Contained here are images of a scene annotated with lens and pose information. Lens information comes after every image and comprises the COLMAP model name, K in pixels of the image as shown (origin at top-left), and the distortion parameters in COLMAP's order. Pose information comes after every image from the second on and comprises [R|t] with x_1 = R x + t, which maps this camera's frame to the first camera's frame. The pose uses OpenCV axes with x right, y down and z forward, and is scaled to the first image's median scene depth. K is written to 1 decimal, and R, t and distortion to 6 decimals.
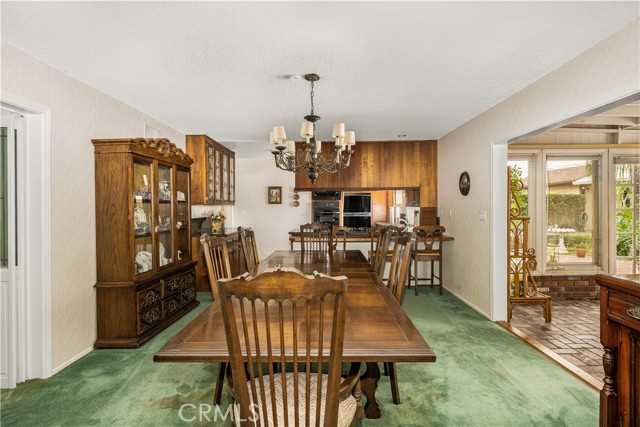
lens RADIAL K [[311.9, 0, 320.0], [0, 311.9, 213.5], [0, 0, 1]] dist [-0.000074, -0.000208]
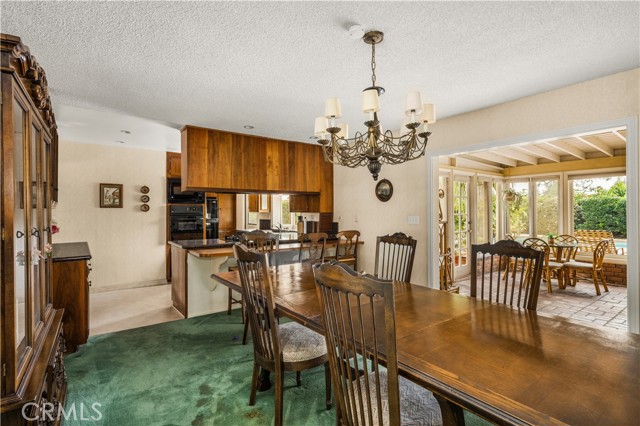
lens RADIAL K [[299.4, 0, 320.0], [0, 299.4, 213.0], [0, 0, 1]] dist [0.001308, 0.000232]
pose [[0.797888, -0.004095, 0.602792, -0.256009], [0.012251, 0.999881, -0.009422, -0.009760], [-0.602681, 0.014902, 0.797843, 0.238266]]
